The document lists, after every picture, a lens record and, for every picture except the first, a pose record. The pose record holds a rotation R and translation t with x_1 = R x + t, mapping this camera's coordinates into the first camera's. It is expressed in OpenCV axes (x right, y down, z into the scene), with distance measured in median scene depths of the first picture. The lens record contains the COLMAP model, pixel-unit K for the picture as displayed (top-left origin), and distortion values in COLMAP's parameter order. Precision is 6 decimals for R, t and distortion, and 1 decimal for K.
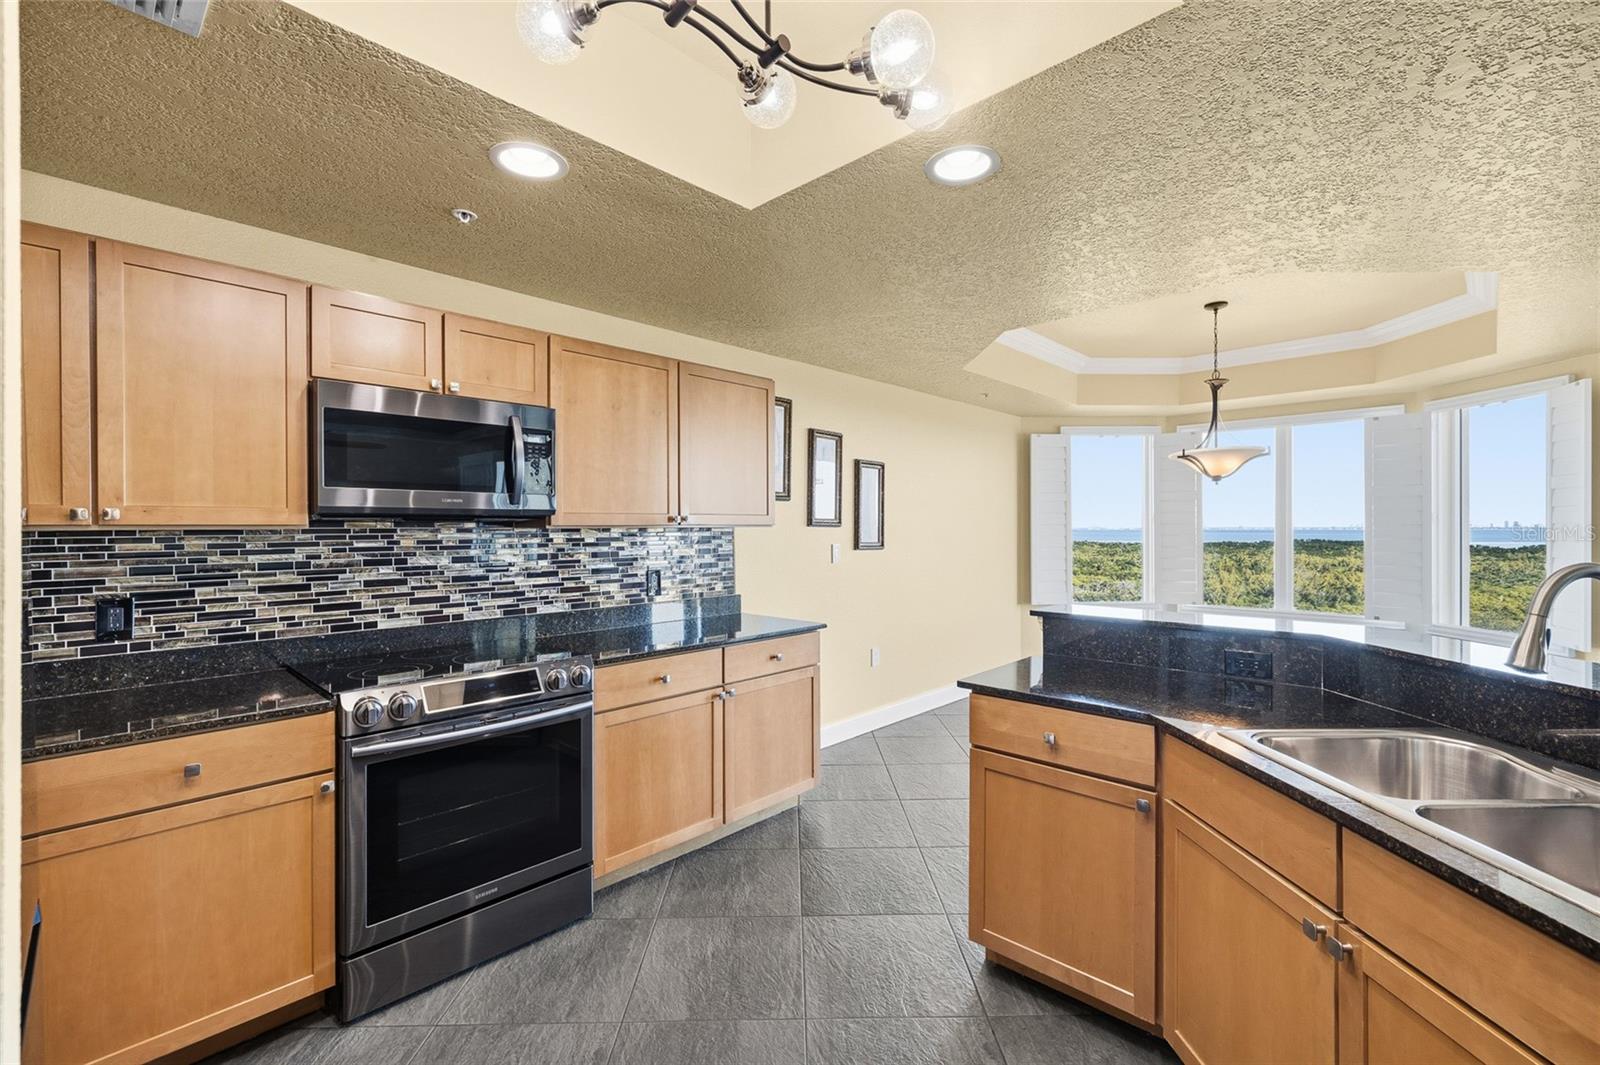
lens RADIAL K [[688.8, 0, 803.2], [0, 688.8, 529.7], [0, 0, 1]] dist [0.002934, -0.000019]
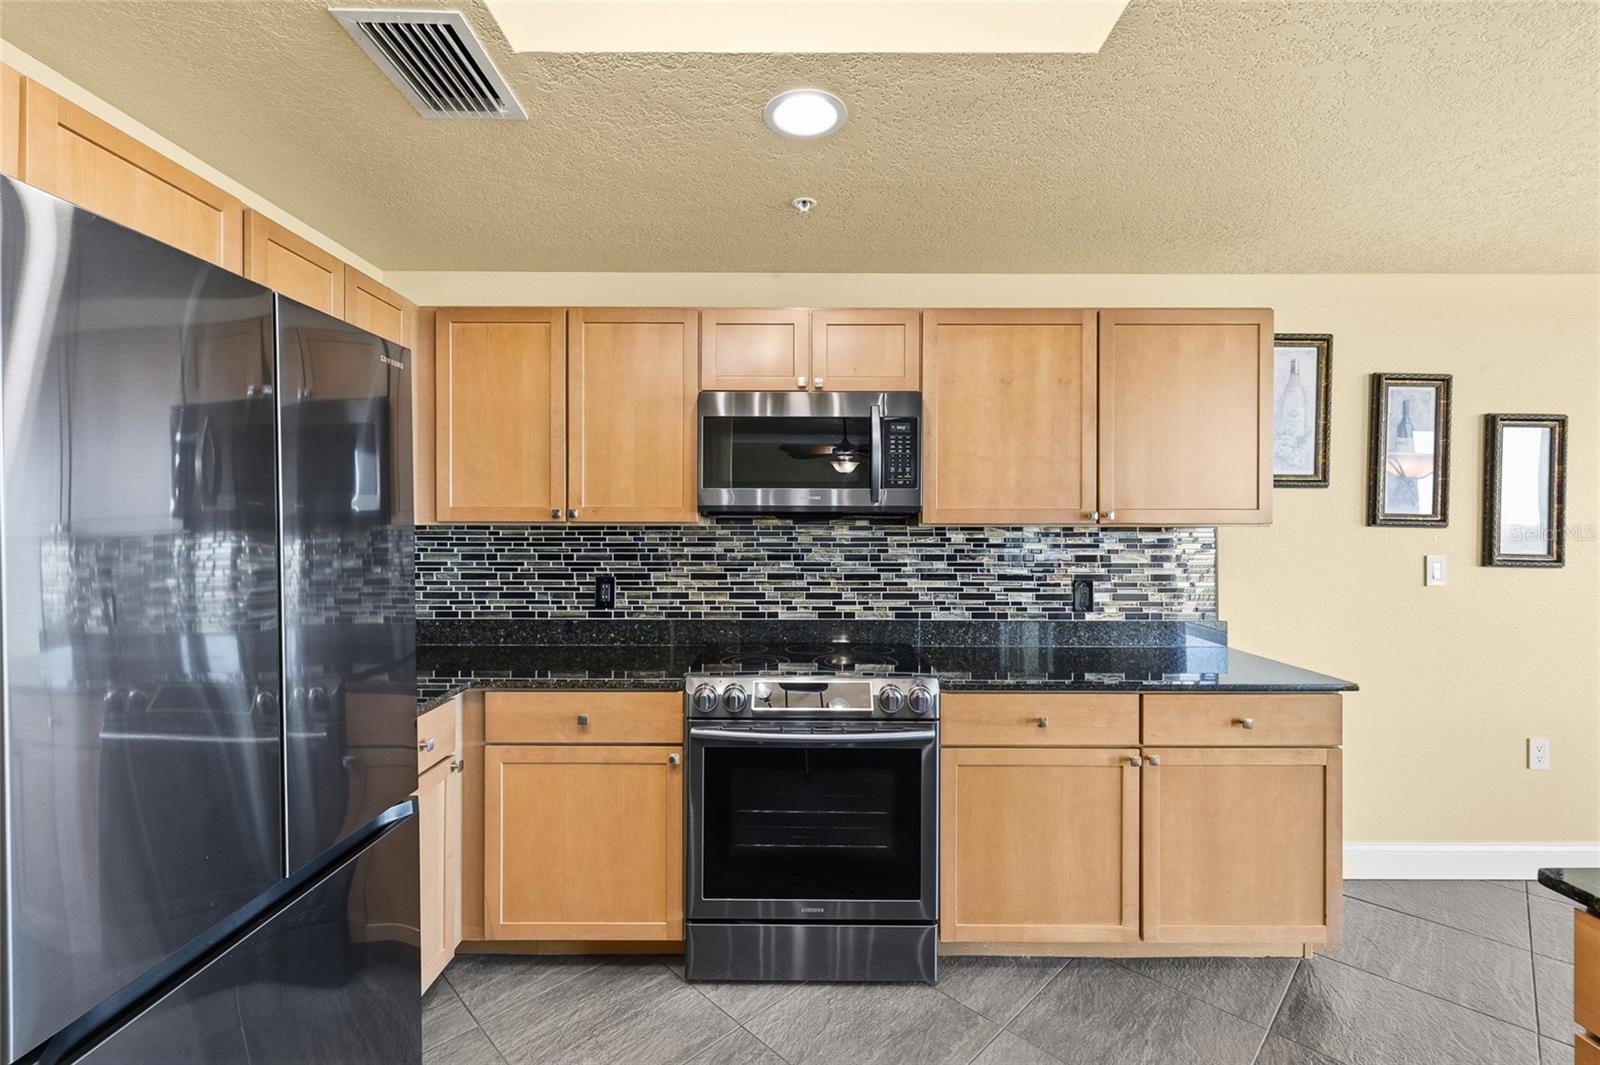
lens RADIAL K [[688.8, 0, 801.0], [0, 688.8, 527.7], [0, 0, 1]] dist [0.002934, -0.000019]
pose [[0.688825, 0.007610, -0.724887, 0.169306], [-0.008365, 0.999962, 0.002548, -0.001560], [0.724879, 0.004308, 0.688863, 0.263107]]
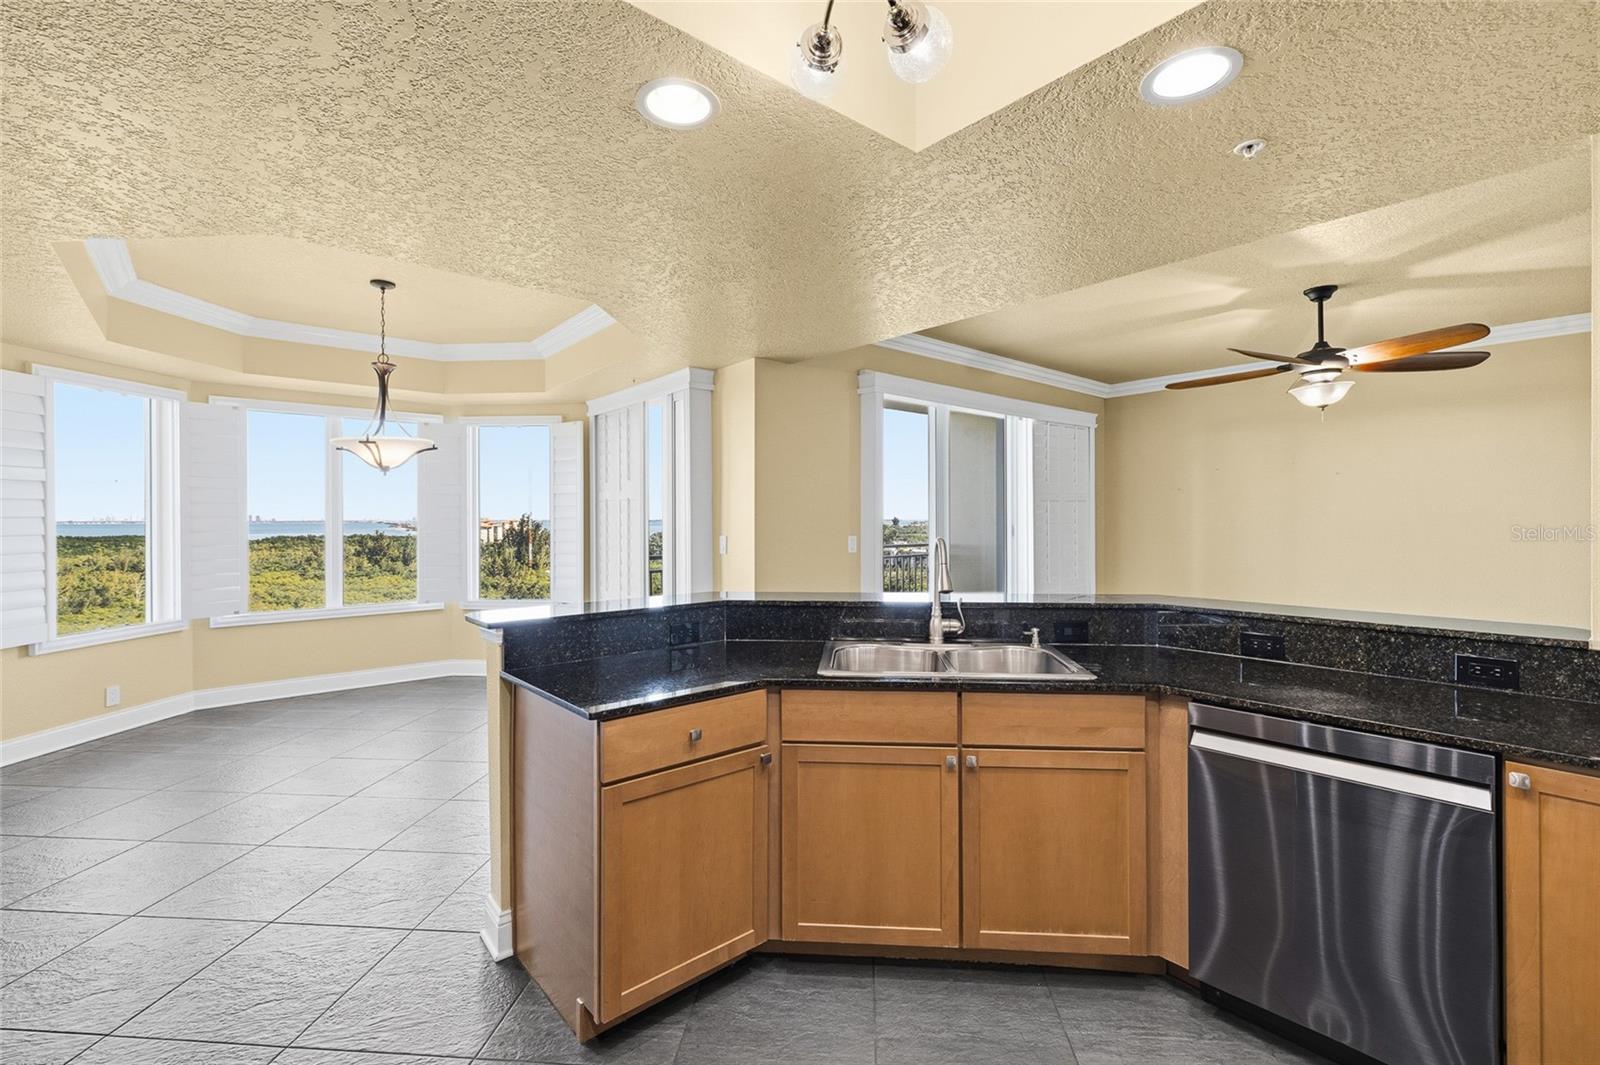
lens RADIAL K [[688.8, 0, 807.7], [0, 688.8, 522.3], [0, 0, 1]] dist [0.002934, -0.000019]
pose [[0.104780, -0.003192, 0.994490, -0.424859], [0.005020, 0.999984, 0.002680, -0.002729], [-0.994483, 0.004711, 0.104794, 0.517148]]
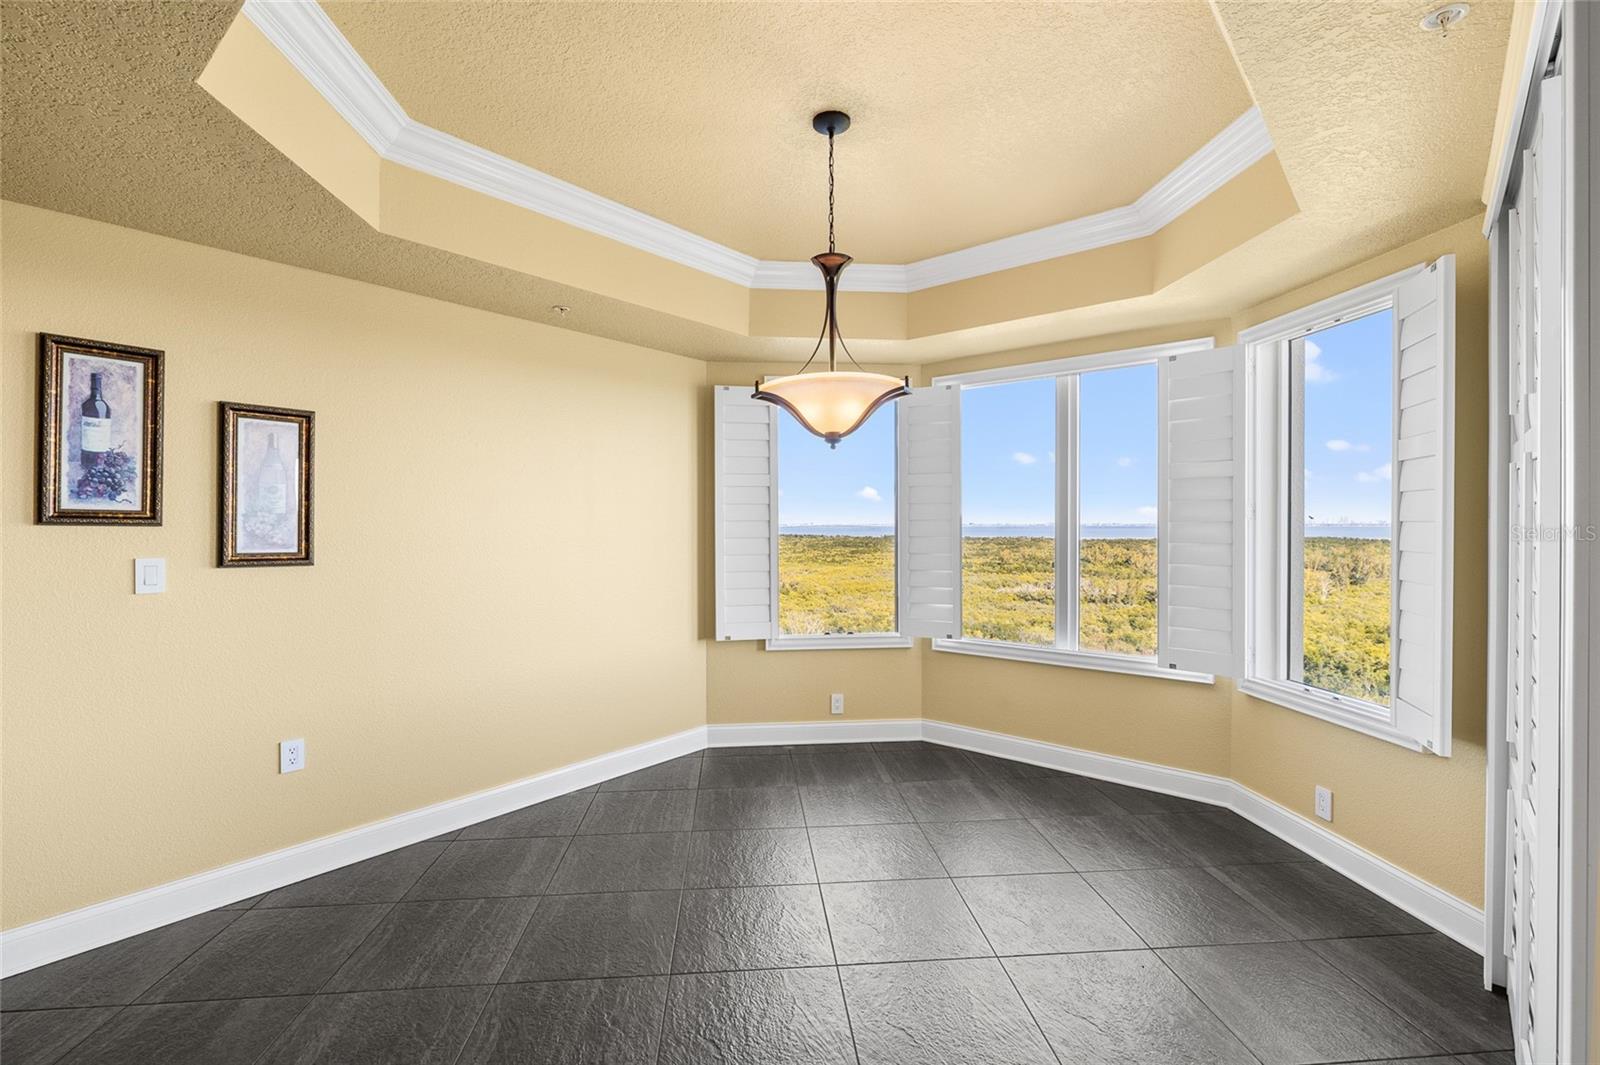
lens RADIAL K [[731.7, 0, 793.6], [0, 731.7, 530.0], [0, 0, 1]] dist [-0.002674, -0.000151]
pose [[0.997937, 0.000531, 0.064199, 0.828864], [-0.000935, 0.999980, 0.006270, -0.007642], [-0.064194, -0.006317, 0.997917, 0.651508]]
